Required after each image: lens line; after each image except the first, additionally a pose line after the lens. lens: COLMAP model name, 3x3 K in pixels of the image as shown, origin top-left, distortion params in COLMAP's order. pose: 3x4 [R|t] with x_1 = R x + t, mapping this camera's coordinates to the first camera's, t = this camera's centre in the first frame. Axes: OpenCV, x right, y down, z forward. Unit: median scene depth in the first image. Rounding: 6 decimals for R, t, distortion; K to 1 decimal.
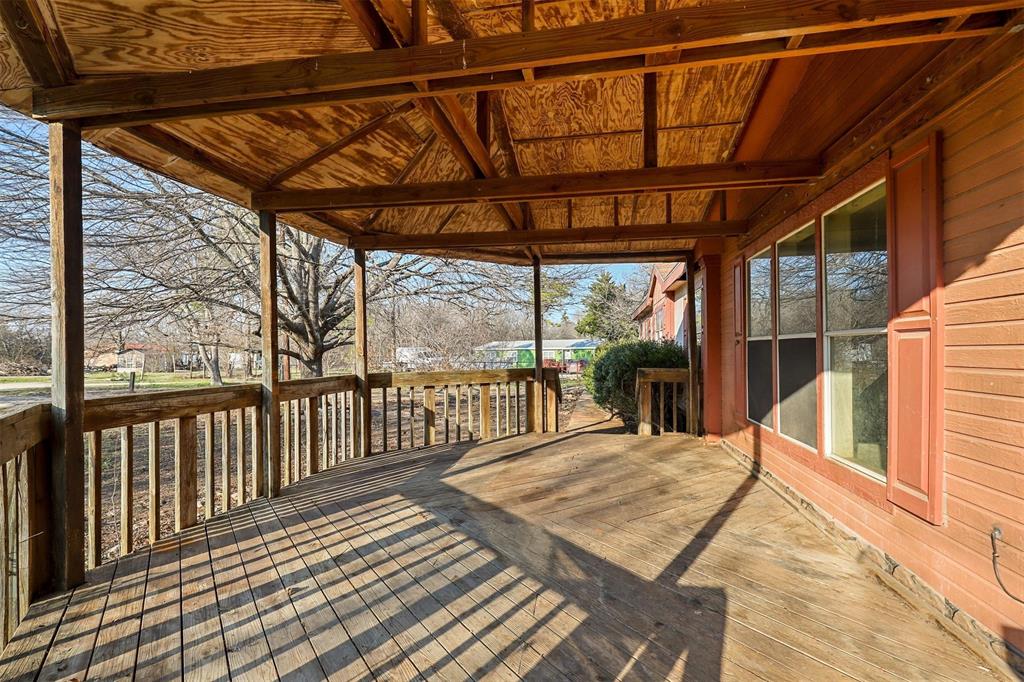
lens RADIAL K [[484.3, 0, 513.7], [0, 484.3, 347.1], [0, 0, 1]] dist [-0.002339, -0.000443]
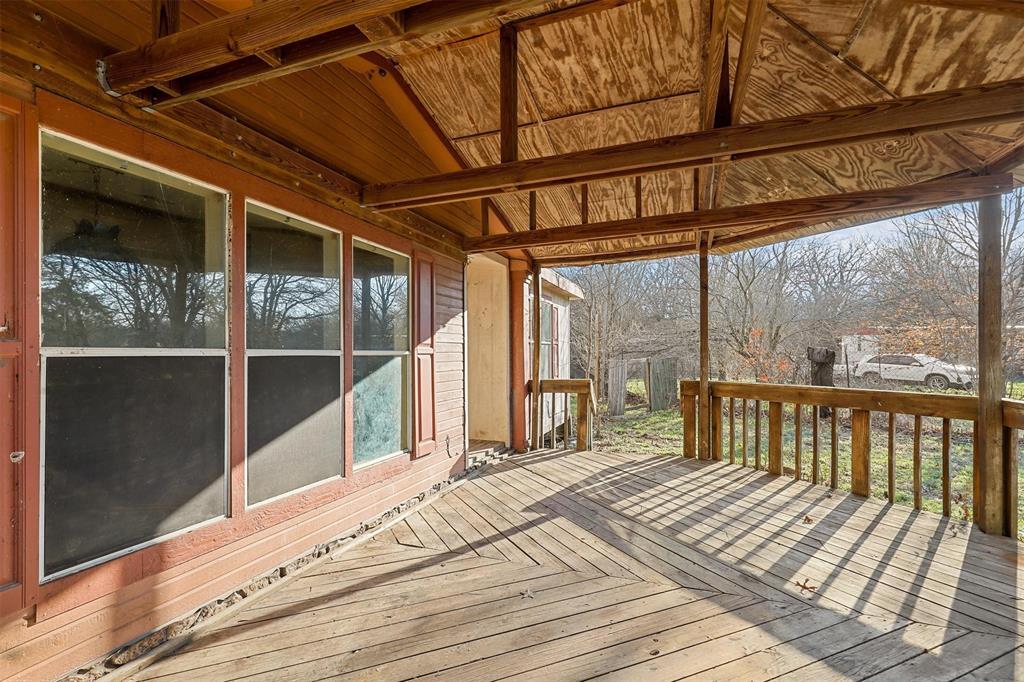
lens RADIAL K [[484.3, 0, 508.5], [0, 484.3, 350.8], [0, 0, 1]] dist [-0.002339, -0.000443]
pose [[-0.983064, 0.013132, 0.182791, 0.152164], [0.010551, 0.999831, -0.015086, -0.013826], [-0.182958, -0.012902, -0.983036, 2.283583]]
